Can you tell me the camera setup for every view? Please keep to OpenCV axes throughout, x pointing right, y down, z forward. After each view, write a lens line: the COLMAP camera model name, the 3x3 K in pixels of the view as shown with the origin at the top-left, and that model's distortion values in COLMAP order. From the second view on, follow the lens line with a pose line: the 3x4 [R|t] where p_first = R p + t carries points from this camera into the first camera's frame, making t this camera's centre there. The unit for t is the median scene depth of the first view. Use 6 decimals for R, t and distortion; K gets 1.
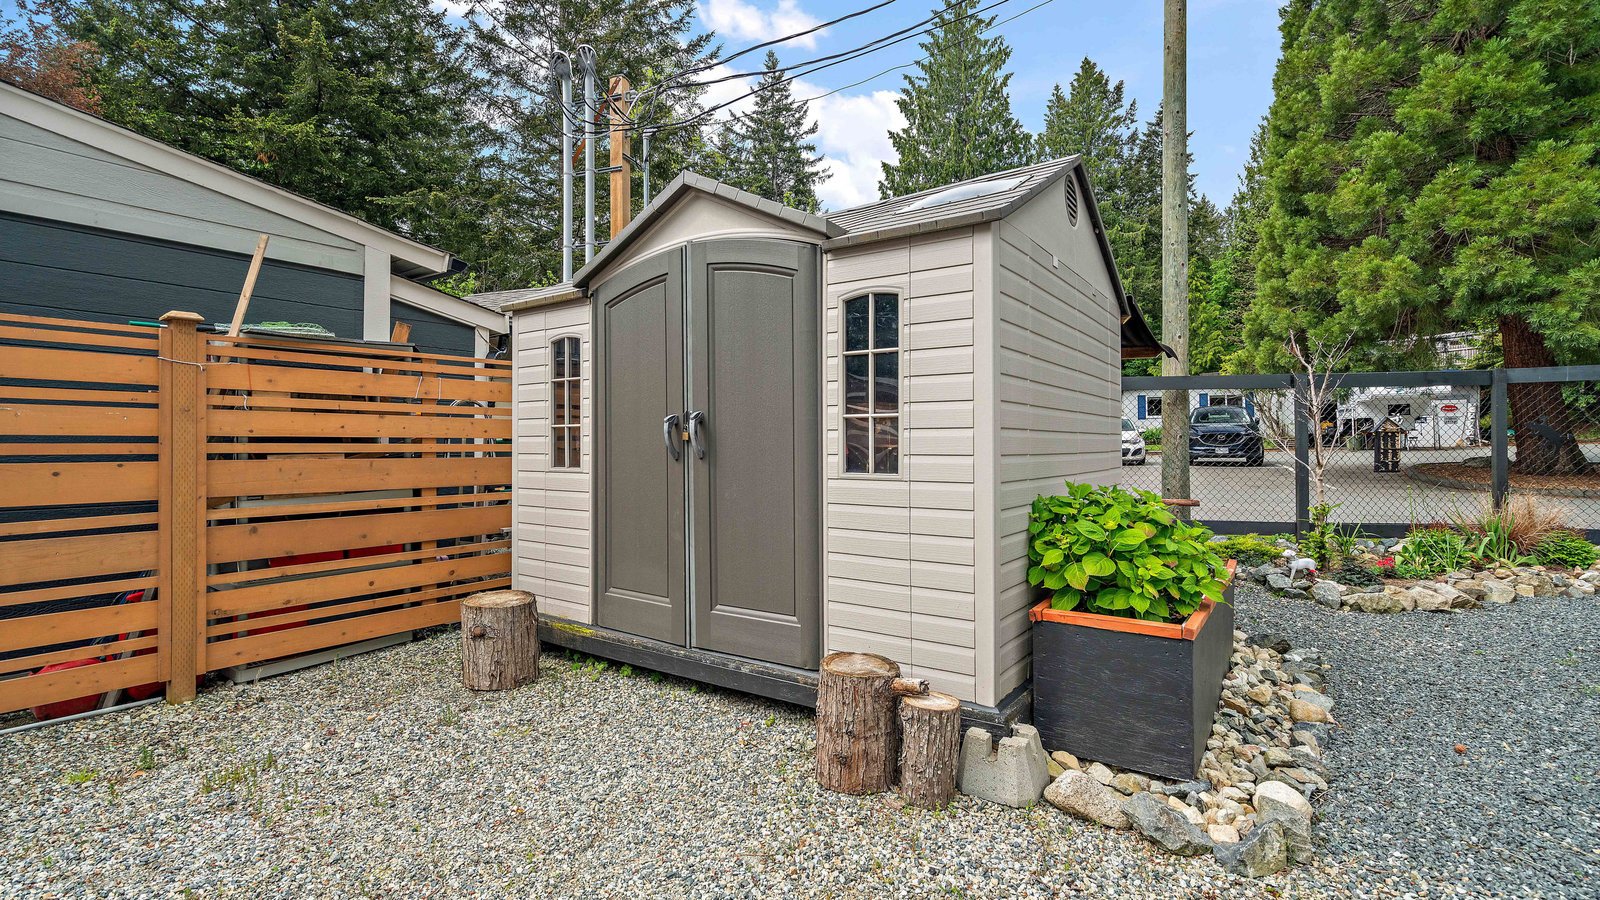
lens RADIAL K [[716.0, 0, 796.9], [0, 716.0, 430.1], [0, 0, 1]] dist [0.000511, 0.000172]
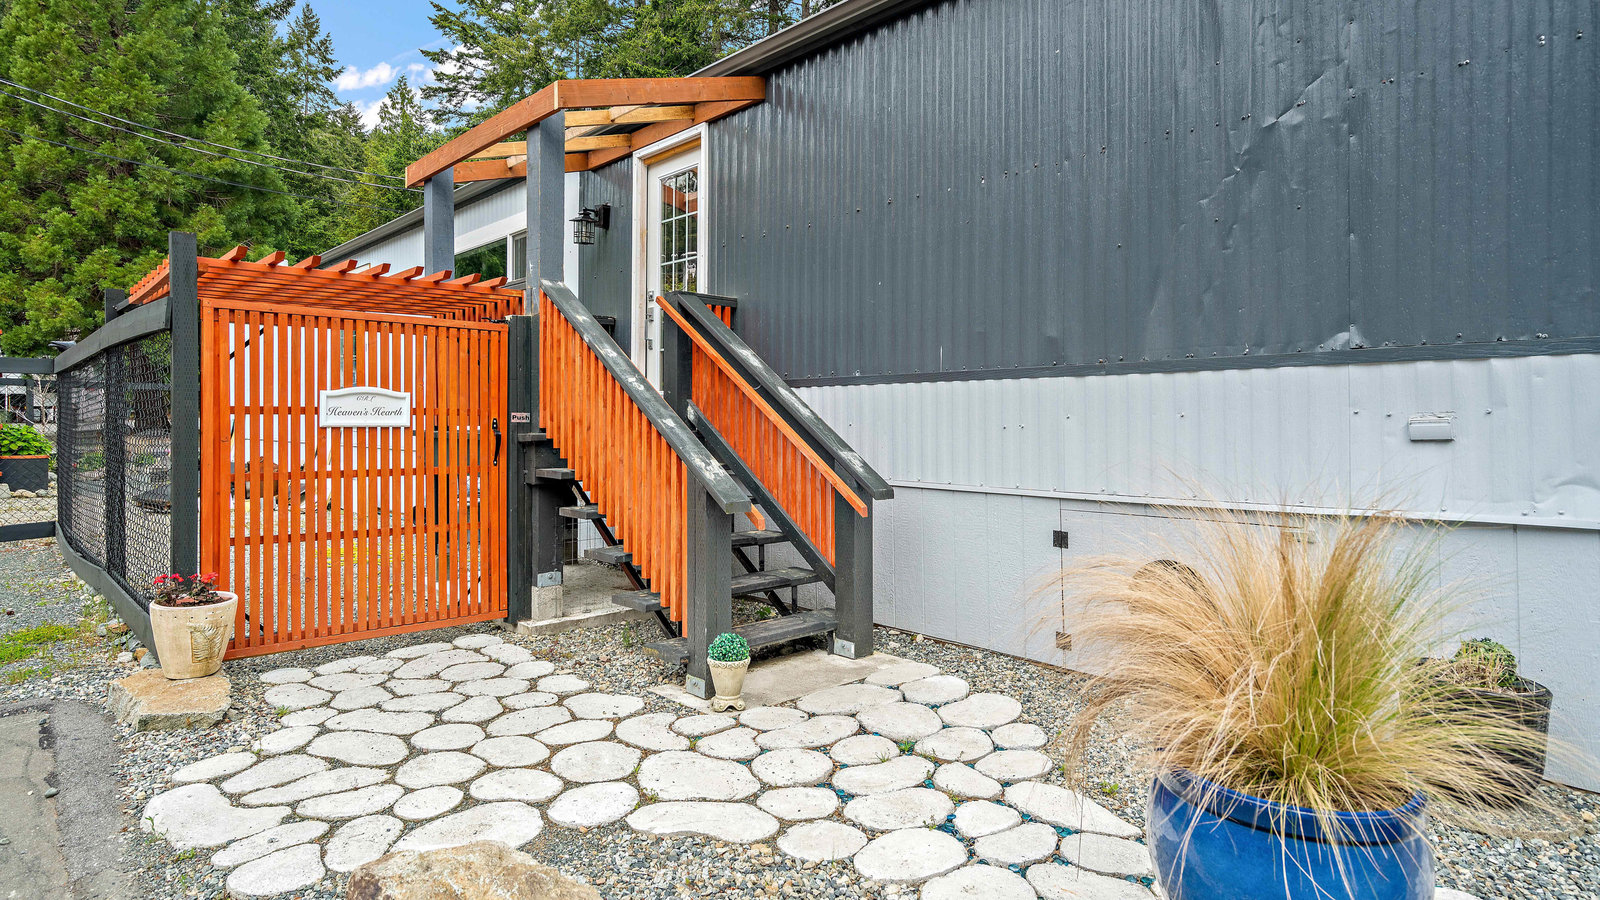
lens RADIAL K [[866.7, 0, 828.4], [0, 866.7, 404.7], [0, 0, 1]] dist [-0.000923, -0.001002]
pose [[0.112737, 0.024715, 0.993317, -0.788828], [-0.024237, 0.999462, -0.022117, -0.002497], [-0.993329, -0.021581, 0.113275, -0.808514]]
